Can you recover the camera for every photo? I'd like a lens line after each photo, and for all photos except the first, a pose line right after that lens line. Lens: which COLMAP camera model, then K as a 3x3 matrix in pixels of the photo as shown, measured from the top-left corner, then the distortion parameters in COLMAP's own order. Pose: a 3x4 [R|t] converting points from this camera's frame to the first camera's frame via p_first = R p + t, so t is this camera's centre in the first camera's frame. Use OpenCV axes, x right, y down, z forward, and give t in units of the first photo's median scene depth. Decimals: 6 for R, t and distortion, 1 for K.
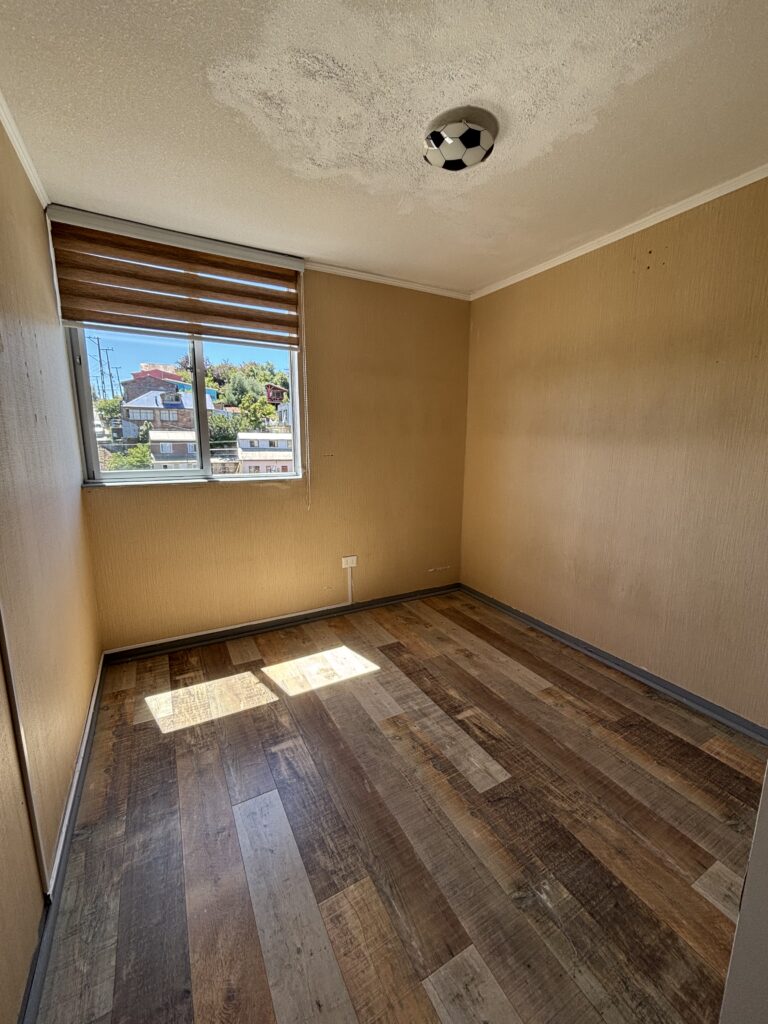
lens RADIAL K [[430.8, 0, 384.0], [0, 430.8, 512.0], [0, 0, 1]] dist [0.014161, -0.000277]
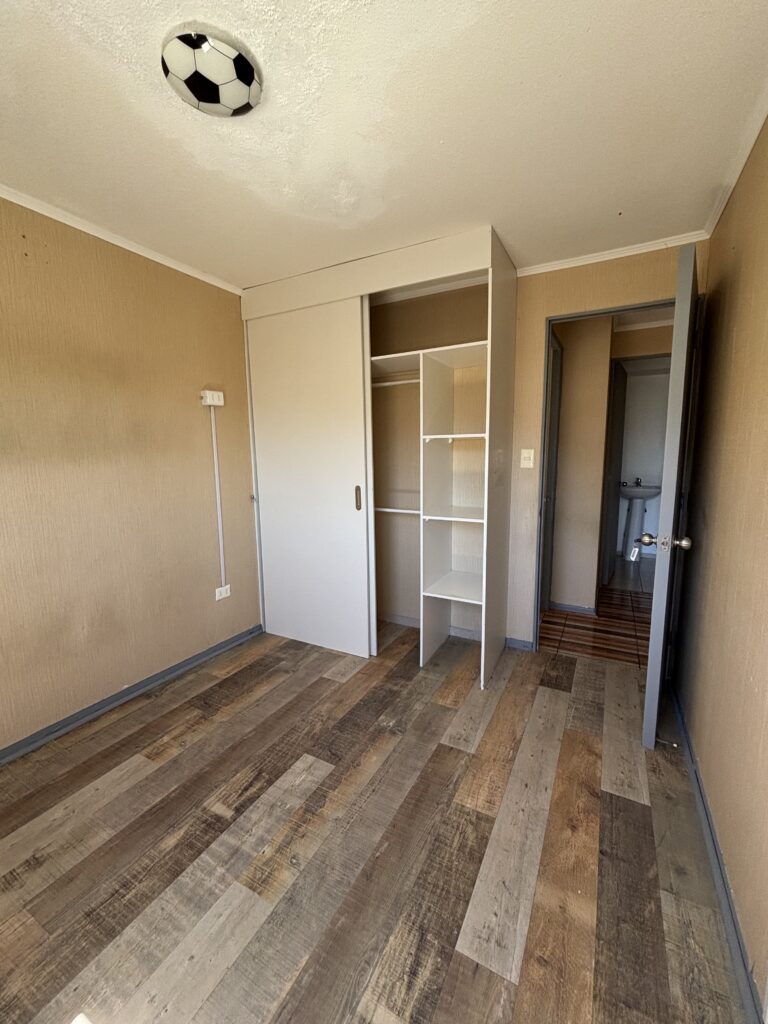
lens RADIAL K [[418.4, 0, 384.0], [0, 418.4, 512.0], [0, 0, 1]] dist [-0.001571, 0.000728]
pose [[-0.551345, -0.112348, 0.826678, -0.629029], [0.151255, 0.961009, 0.231482, -0.208904], [-0.820451, 0.252665, -0.512855, 1.191413]]
